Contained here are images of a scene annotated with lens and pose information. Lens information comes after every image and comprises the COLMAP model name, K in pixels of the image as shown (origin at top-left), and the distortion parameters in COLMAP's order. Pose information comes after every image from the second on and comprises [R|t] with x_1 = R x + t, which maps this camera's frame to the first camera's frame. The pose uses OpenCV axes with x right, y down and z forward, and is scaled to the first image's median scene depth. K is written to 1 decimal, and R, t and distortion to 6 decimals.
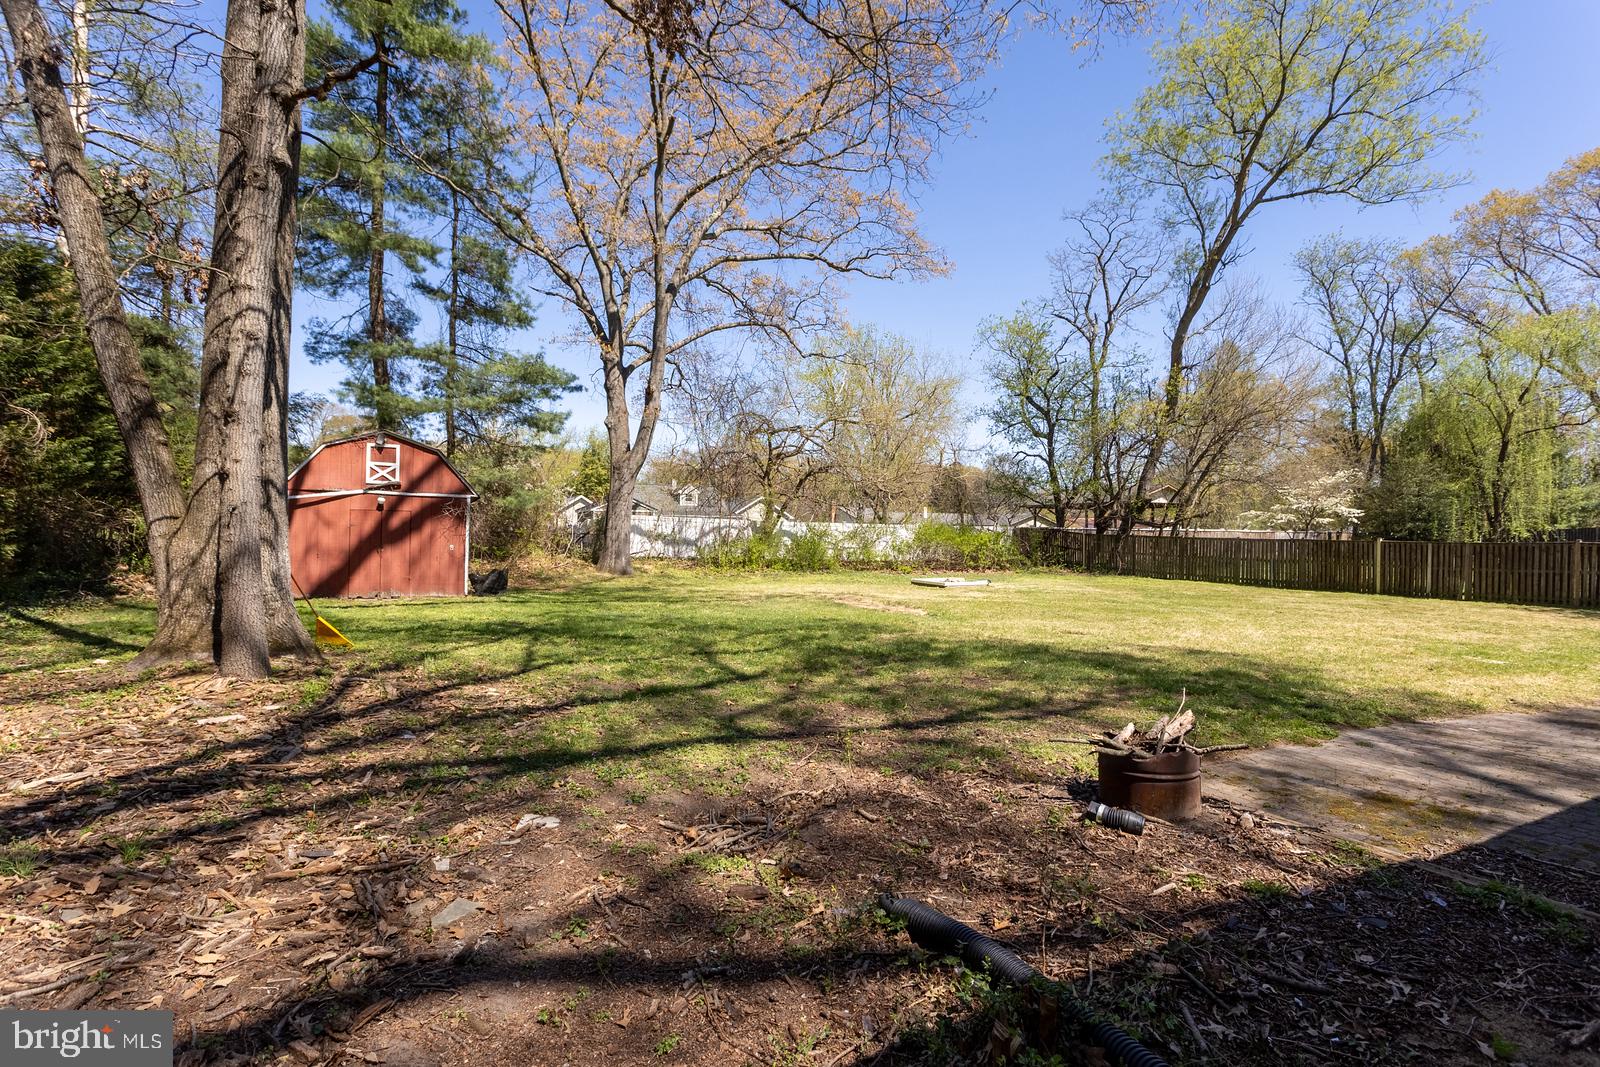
lens RADIAL K [[757.3, 0, 801.6], [0, 757.3, 541.9], [0, 0, 1]] dist [0.002456, 0.000008]
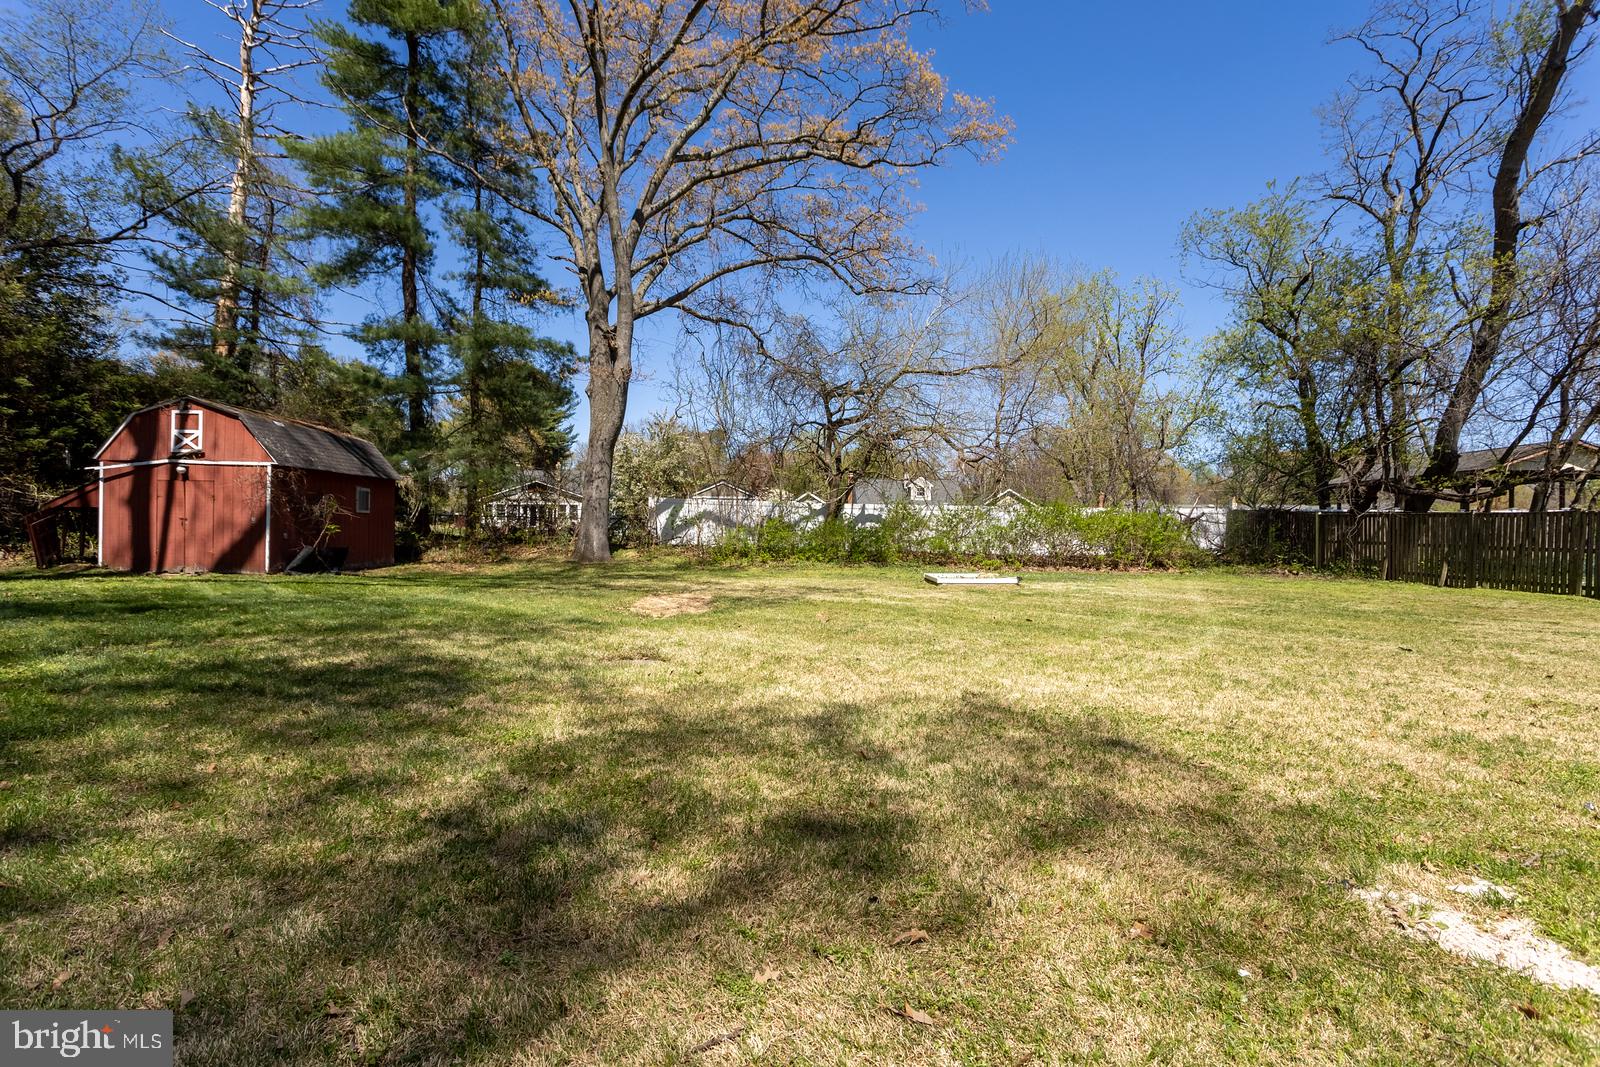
lens RADIAL K [[753.3, 0, 797.6], [0, 753.3, 537.4], [0, 0, 1]] dist [0.001605, 0.000653]
pose [[0.893069, -0.002440, -0.449913, 0.302930], [-0.003726, 0.999911, -0.012818, 0.021286], [0.449904, 0.013124, 0.892980, 0.273996]]
